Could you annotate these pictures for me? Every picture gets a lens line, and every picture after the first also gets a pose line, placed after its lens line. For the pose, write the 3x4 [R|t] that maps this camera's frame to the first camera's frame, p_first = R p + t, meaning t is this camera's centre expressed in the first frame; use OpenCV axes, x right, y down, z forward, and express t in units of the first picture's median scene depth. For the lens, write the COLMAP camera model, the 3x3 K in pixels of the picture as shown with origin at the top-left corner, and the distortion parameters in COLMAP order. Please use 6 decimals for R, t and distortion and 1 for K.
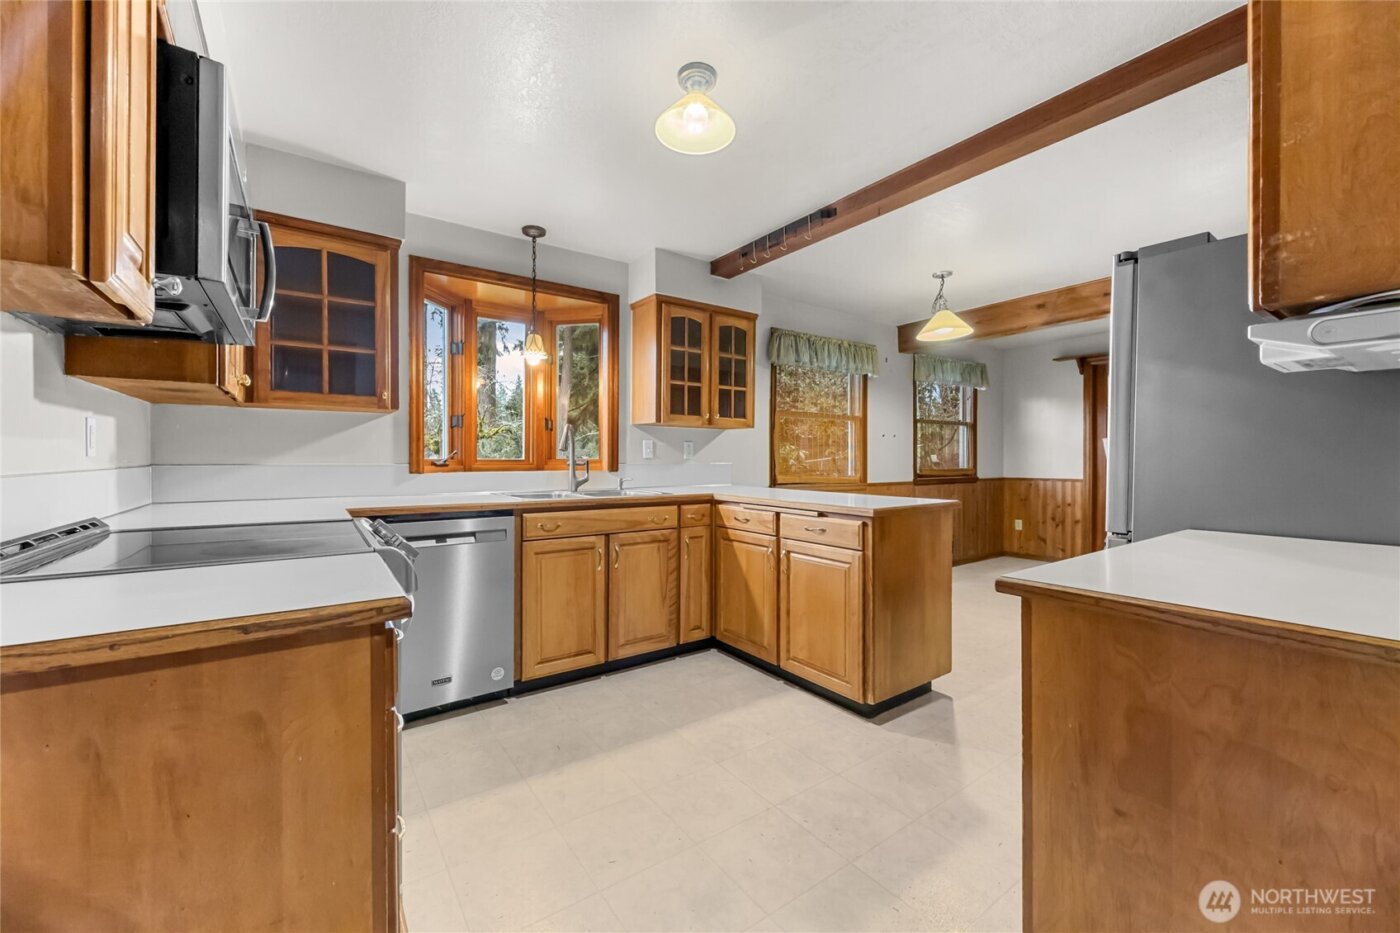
lens RADIAL K [[555.3, 0, 691.5], [0, 555.3, 455.6], [0, 0, 1]] dist [0.001489, -0.000107]
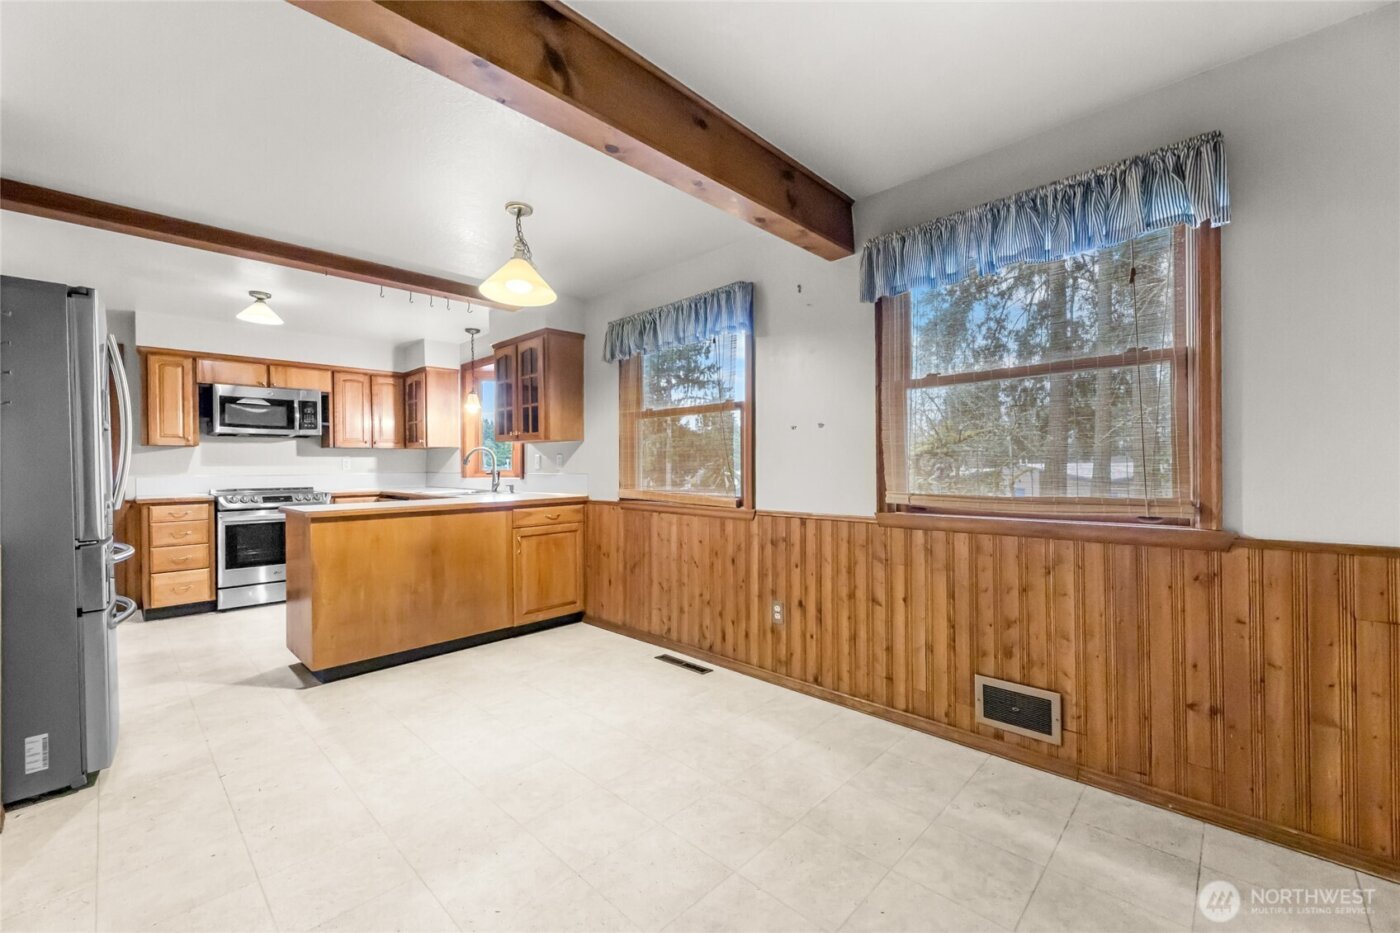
lens RADIAL K [[555.3, 0, 694.4], [0, 555.3, 471.8], [0, 0, 1]] dist [0.001489, -0.000107]
pose [[0.189132, 0.004580, -0.981941, 0.921596], [0.006596, 0.999961, 0.005935, 0.005850], [0.981929, -0.007599, 0.189094, 0.853160]]
